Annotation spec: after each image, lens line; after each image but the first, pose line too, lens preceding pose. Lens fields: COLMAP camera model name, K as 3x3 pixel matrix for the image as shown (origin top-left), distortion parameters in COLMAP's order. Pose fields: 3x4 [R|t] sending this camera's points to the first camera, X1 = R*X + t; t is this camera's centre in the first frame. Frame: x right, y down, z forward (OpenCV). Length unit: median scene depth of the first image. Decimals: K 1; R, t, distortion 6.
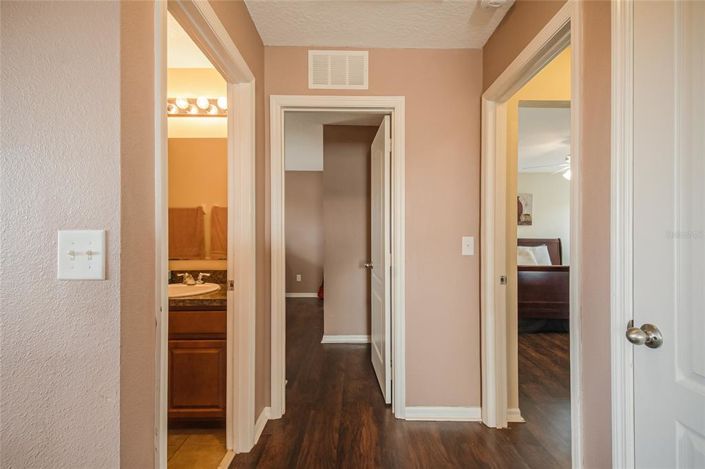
lens RADIAL K [[308.7, 0, 351.4], [0, 308.7, 239.1], [0, 0, 1]] dist [0.012120, -0.015866]
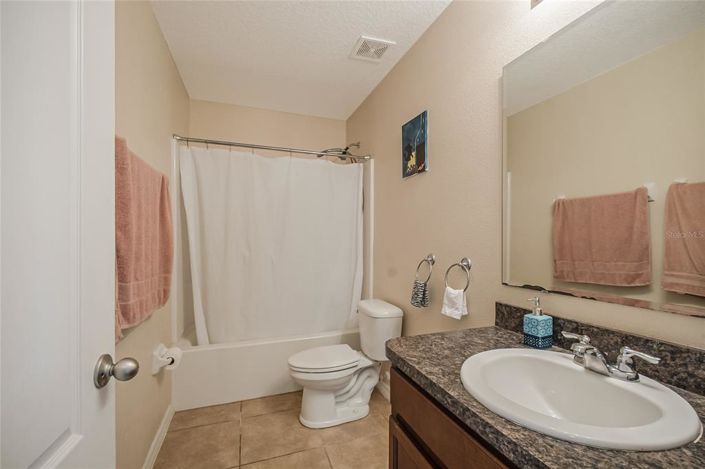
lens RADIAL K [[308.7, 0, 351.7], [0, 308.7, 238.2], [0, 0, 1]] dist [0.012120, -0.015866]
pose [[0.341494, 0.003315, -0.939878, -0.154716], [-0.020489, 0.999782, -0.003918, -0.004640], [0.939661, 0.020595, 0.341488, 0.340533]]
